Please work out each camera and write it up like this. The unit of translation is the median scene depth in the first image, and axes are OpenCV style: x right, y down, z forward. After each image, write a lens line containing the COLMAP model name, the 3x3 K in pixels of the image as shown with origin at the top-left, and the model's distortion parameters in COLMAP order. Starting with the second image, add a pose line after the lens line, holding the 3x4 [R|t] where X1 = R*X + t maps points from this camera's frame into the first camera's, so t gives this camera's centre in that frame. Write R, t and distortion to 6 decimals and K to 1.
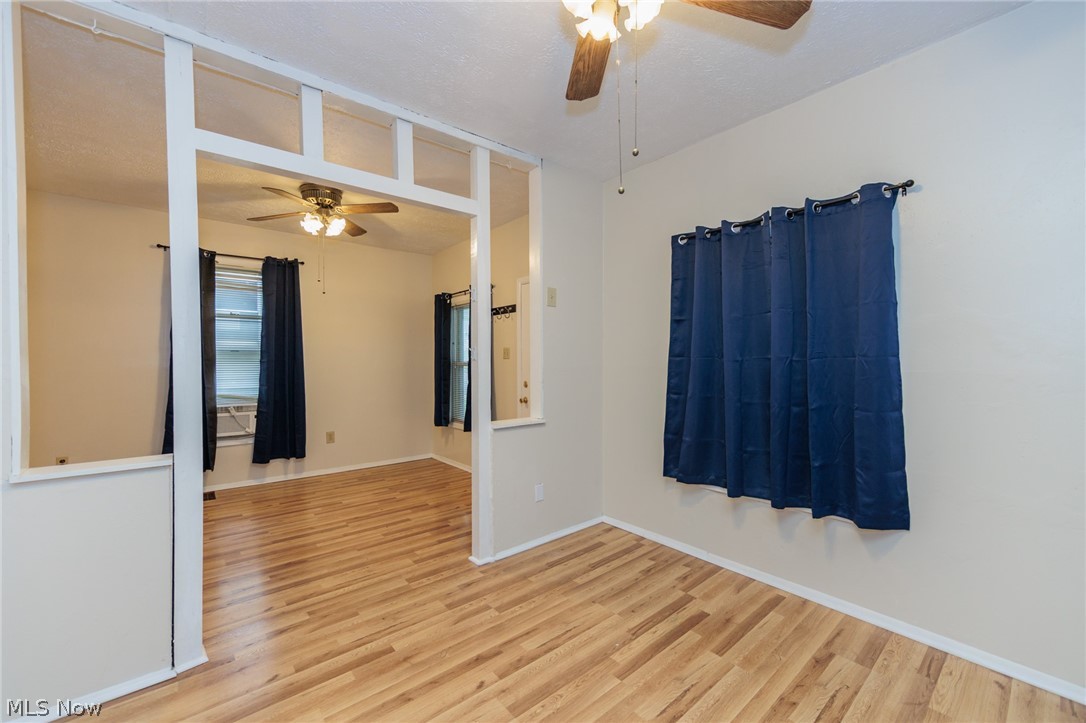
lens RADIAL K [[436.7, 0, 545.5], [0, 436.7, 367.4], [0, 0, 1]] dist [-0.003156, 0.000262]
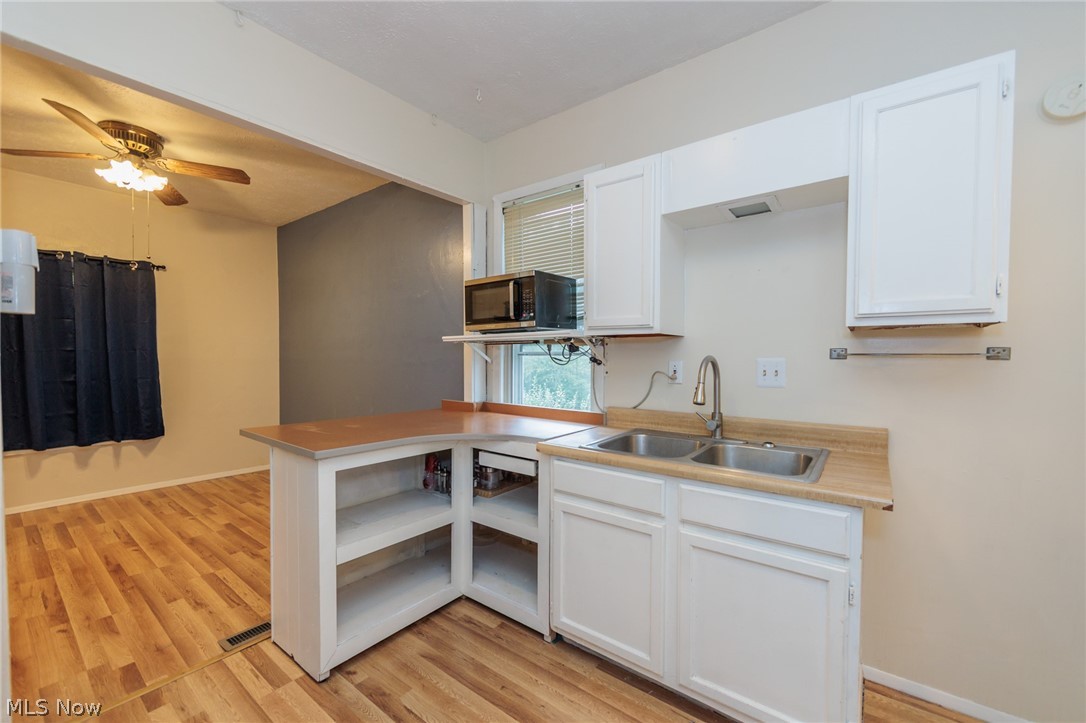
lens RADIAL K [[436.7, 0, 552.3], [0, 436.7, 369.7], [0, 0, 1]] dist [-0.003156, 0.000262]
pose [[-0.219804, -0.026554, 0.975183, -1.226512], [0.009858, 0.999518, 0.029439, 0.017785], [-0.975494, 0.016085, -0.219436, -0.265174]]
